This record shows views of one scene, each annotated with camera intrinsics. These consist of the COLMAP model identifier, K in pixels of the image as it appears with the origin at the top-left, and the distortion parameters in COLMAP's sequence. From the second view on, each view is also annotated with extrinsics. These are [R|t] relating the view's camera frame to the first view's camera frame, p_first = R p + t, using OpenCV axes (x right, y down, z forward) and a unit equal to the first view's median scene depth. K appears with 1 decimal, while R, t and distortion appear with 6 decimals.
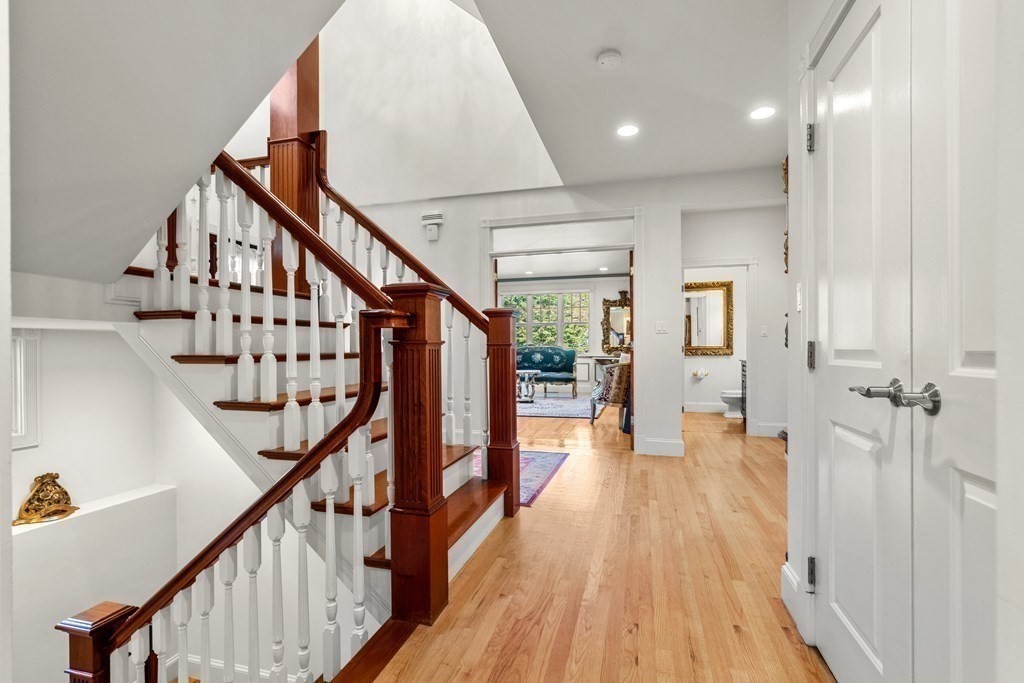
lens RADIAL K [[470.2, 0, 513.6], [0, 470.2, 345.0], [0, 0, 1]] dist [-0.002497, 0.001746]
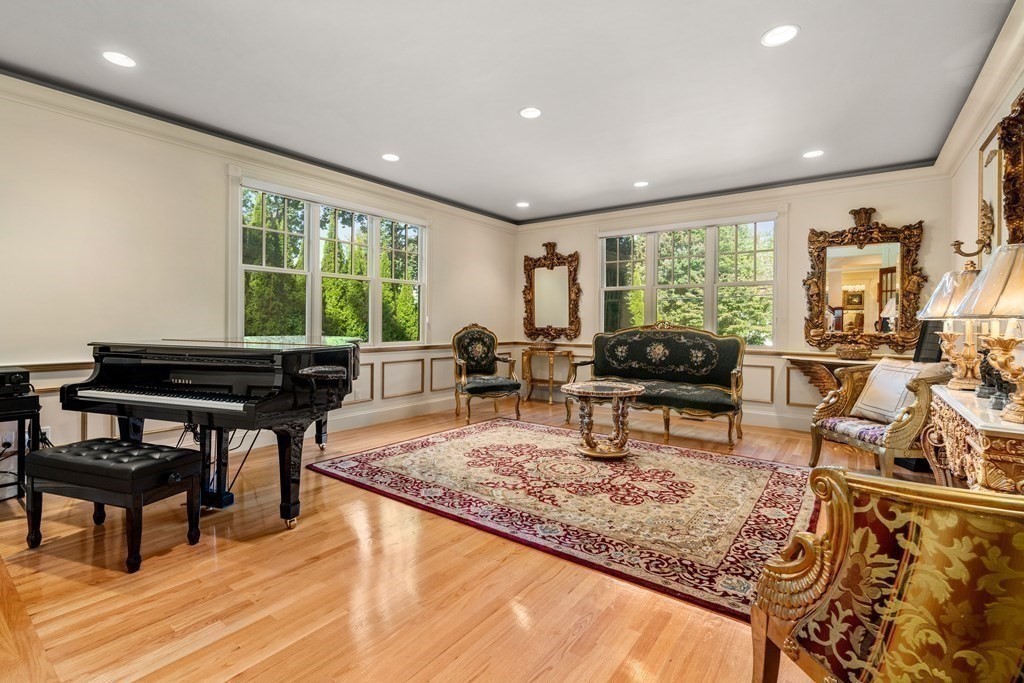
lens RADIAL K [[470.2, 0, 507.8], [0, 470.2, 321.4], [0, 0, 1]] dist [-0.002497, 0.001746]
pose [[0.931869, 0.012303, -0.362586, 0.082549], [-0.011302, 0.999924, 0.004882, -0.007025], [0.362618, -0.000451, 0.931938, 0.461976]]
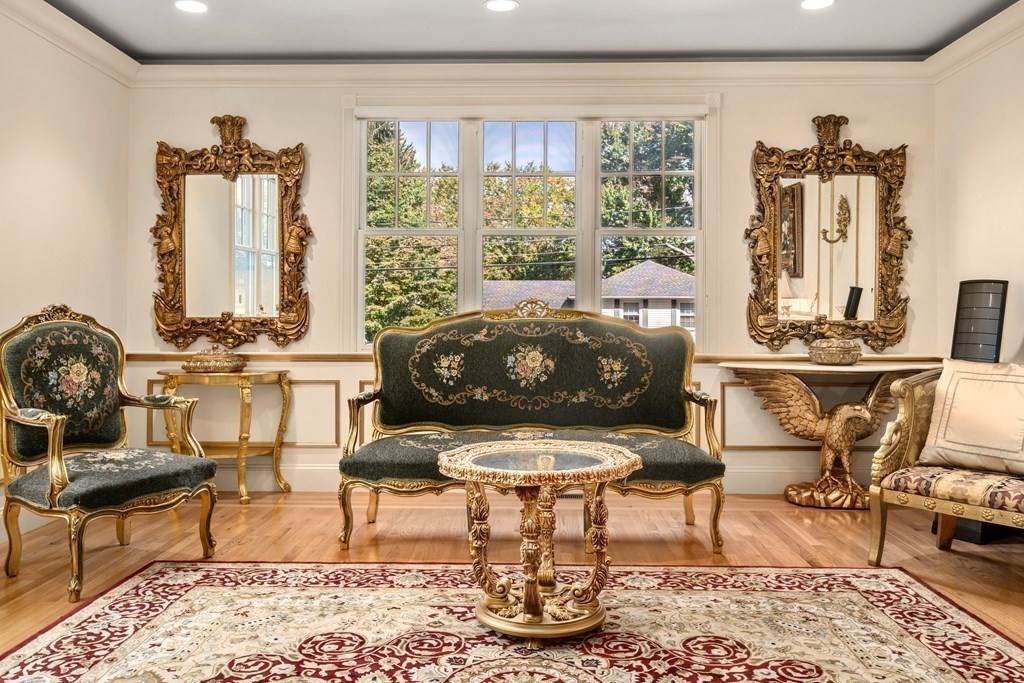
lens RADIAL K [[824.8, 0, 513.8], [0, 824.8, 297.0], [0, 0, 1]] dist [-0.001029, 0.013849]
pose [[0.968576, 0.014540, 0.248291, -0.060460], [-0.009974, 0.999757, -0.019638, 0.000190], [-0.248517, 0.016545, 0.968486, 0.583899]]
